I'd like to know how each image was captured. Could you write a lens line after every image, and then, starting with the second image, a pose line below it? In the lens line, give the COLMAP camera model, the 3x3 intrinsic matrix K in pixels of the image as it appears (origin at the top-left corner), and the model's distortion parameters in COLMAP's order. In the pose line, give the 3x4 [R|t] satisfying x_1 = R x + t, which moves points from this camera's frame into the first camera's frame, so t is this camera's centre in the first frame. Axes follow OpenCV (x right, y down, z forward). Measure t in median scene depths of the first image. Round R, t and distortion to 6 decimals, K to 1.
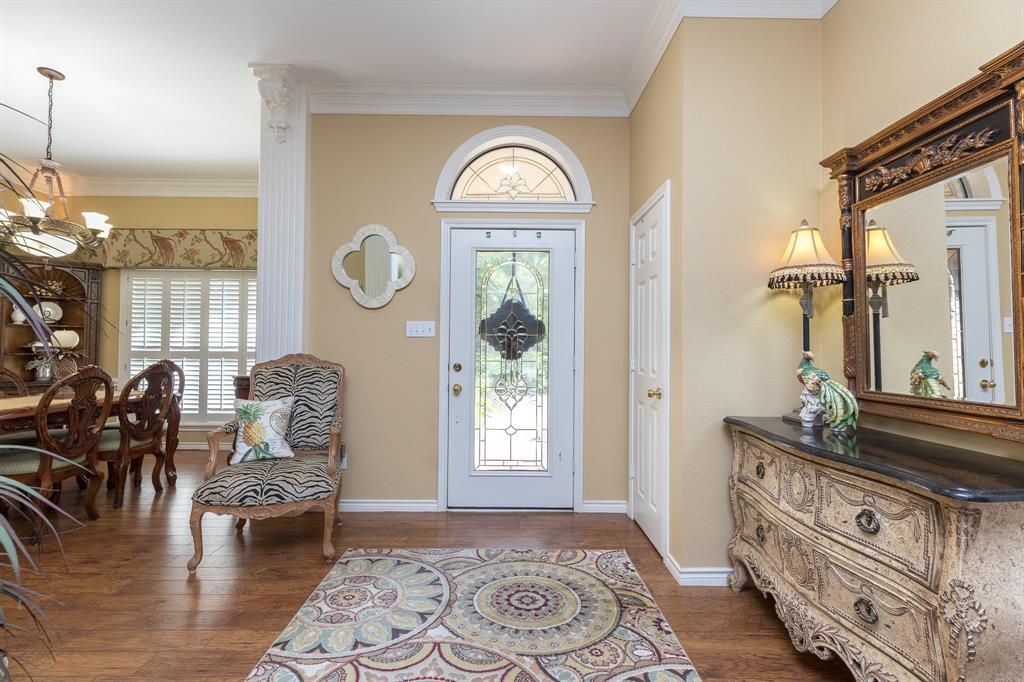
lens RADIAL K [[456.4, 0, 513.8], [0, 456.4, 337.7], [0, 0, 1]] dist [-0.000037, 0.000871]
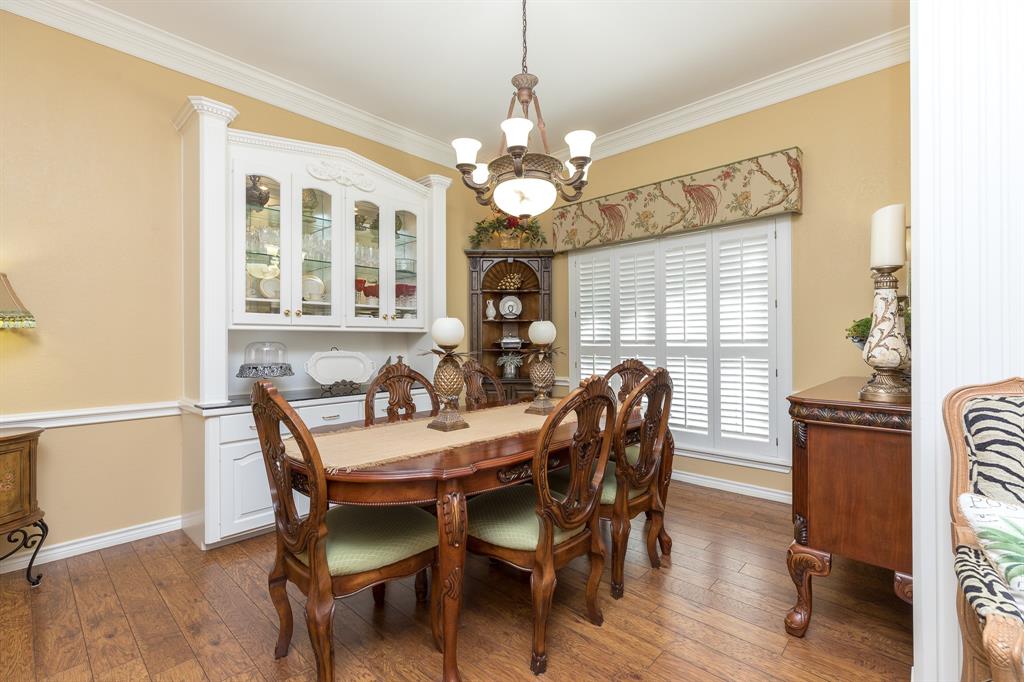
lens RADIAL K [[456.4, 0, 510.6], [0, 456.4, 340.0], [0, 0, 1]] dist [-0.000037, 0.000871]
pose [[0.723447, -0.012283, -0.690271, -0.346489], [0.028374, 0.999526, 0.011952, 0.003099], [0.689797, -0.028232, 0.723452, 0.291686]]
